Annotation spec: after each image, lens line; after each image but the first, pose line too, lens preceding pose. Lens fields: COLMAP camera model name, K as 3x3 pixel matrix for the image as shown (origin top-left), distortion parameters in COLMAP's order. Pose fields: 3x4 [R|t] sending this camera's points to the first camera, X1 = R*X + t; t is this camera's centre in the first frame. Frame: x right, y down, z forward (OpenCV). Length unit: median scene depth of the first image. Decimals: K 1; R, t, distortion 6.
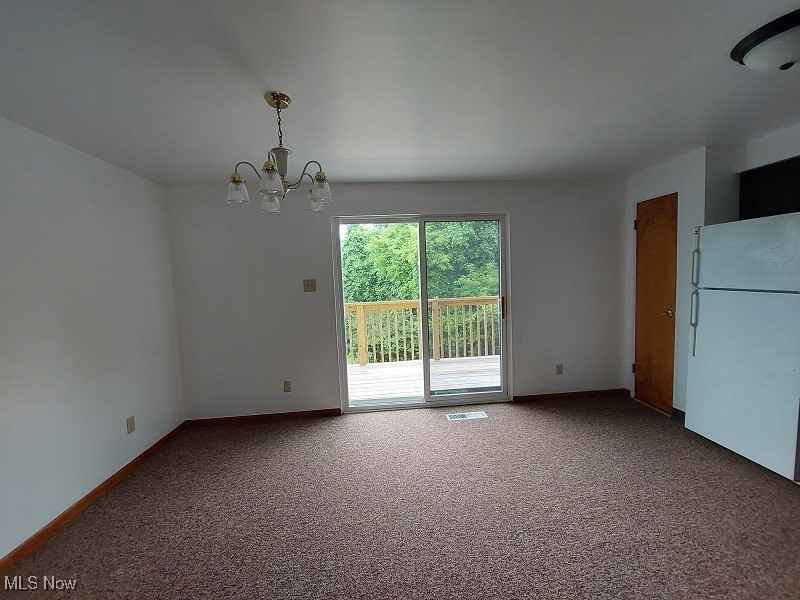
lens RADIAL K [[340.2, 0, 400.0], [0, 340.2, 300.0], [0, 0, 1]] dist [-0.000592, -0.000001]
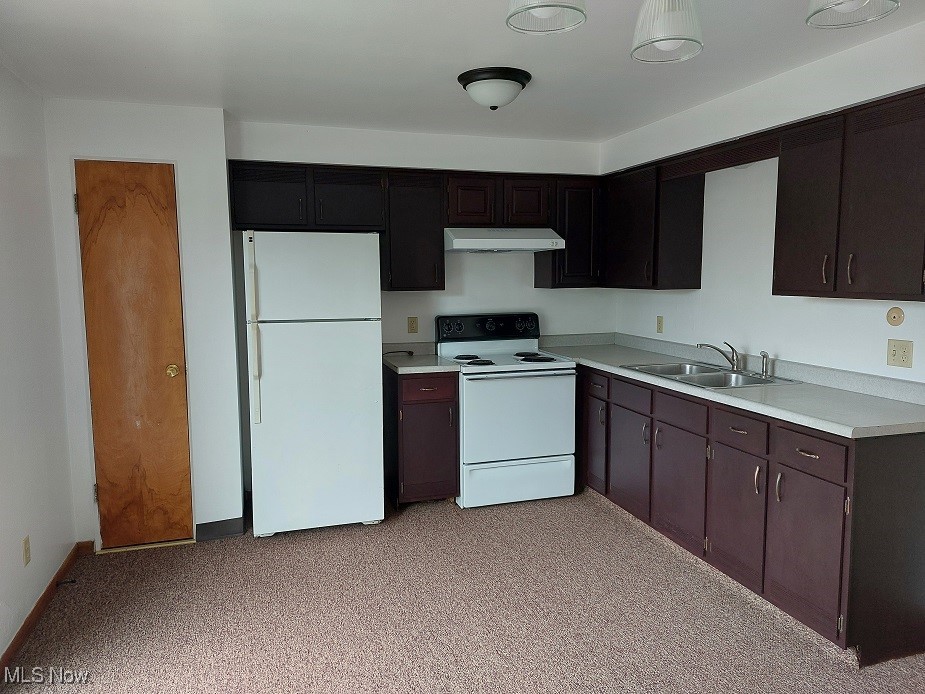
lens RADIAL K [[682.3, 0, 462.5], [0, 682.3, 347.0], [0, 0, 1]] dist [0.006277, 0.001380]
pose [[-0.267546, -0.053781, 0.962043, -0.106174], [0.092315, 0.992417, 0.081152, -0.011220], [-0.959113, 0.110522, -0.260552, 0.189778]]
